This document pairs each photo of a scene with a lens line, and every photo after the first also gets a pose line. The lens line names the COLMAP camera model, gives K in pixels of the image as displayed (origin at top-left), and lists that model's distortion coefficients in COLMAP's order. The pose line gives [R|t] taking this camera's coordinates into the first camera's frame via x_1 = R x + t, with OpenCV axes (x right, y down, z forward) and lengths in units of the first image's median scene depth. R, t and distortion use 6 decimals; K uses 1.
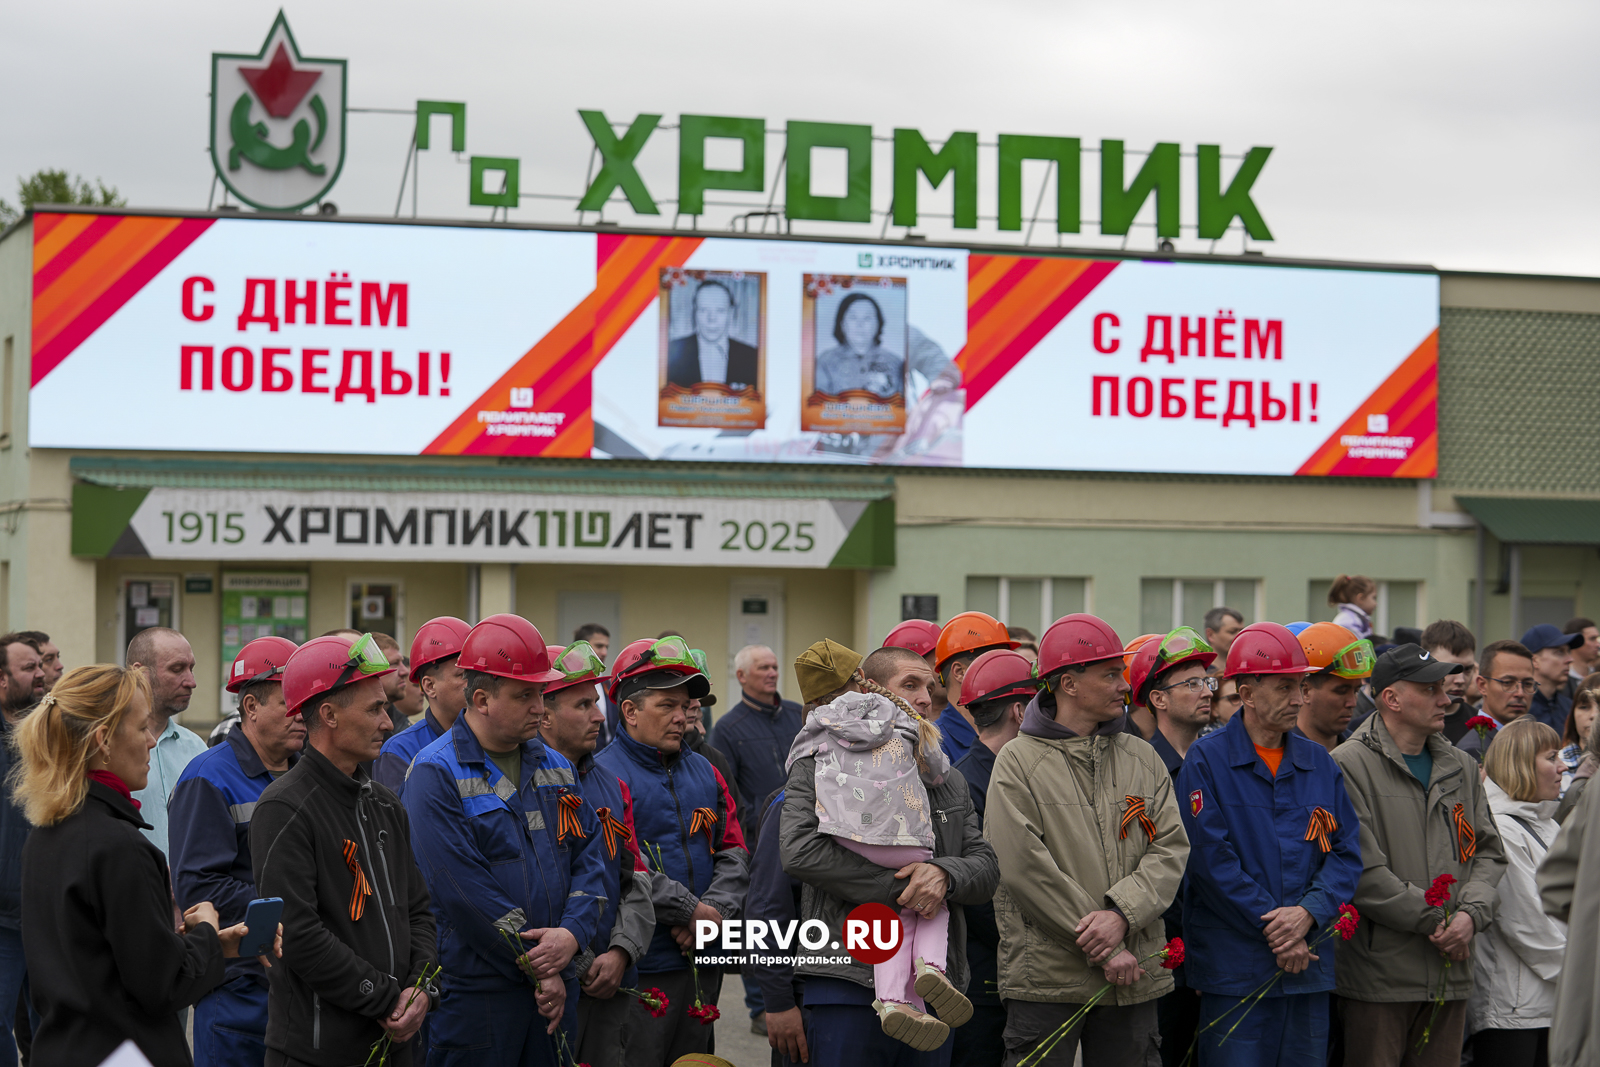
lens RADIAL K [[3638.9, 0, 799.4], [0, 3638.9, 532.3], [0, 0, 1]] dist [-0.360102, 0.000000]
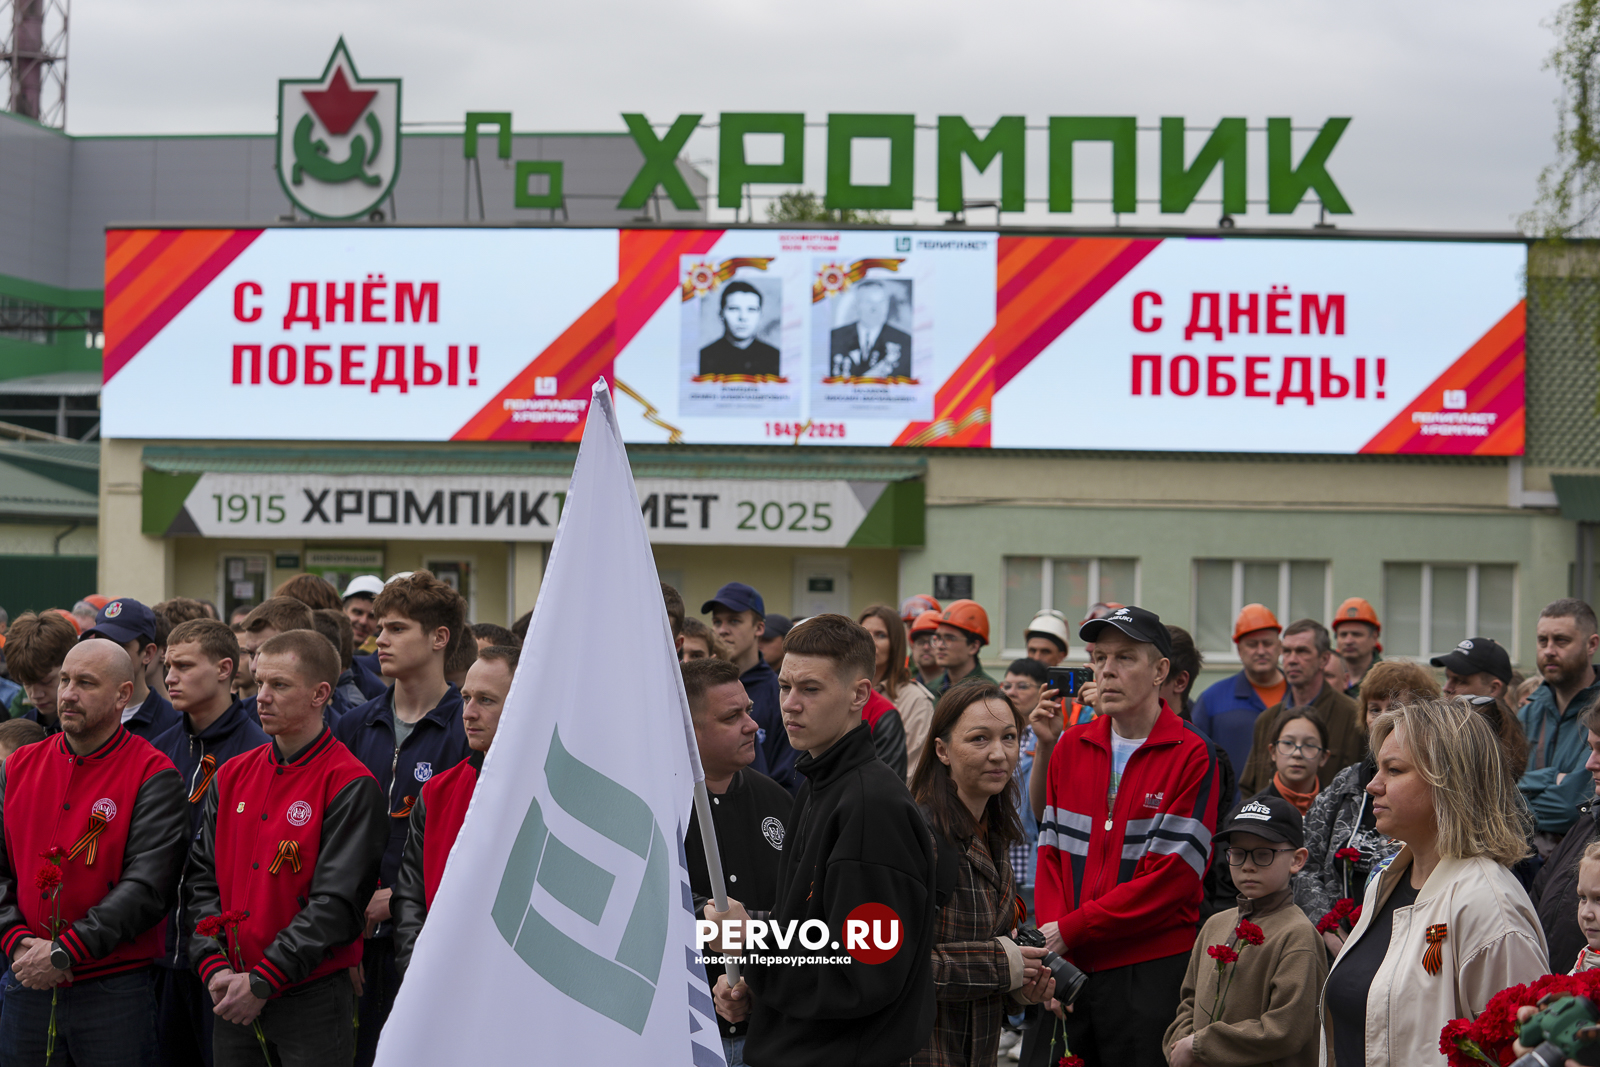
lens RADIAL K [[3260.8, 0, 799.3], [0, 3260.8, 536.0], [0, 0, 1]] dist [-0.362563, 0.000000]
pose [[0.911672, 0.000701, -0.410919, 0.371568], [-0.000208, 0.999999, 0.001244, 0.005488], [0.410919, -0.001048, 0.911671, 0.156475]]
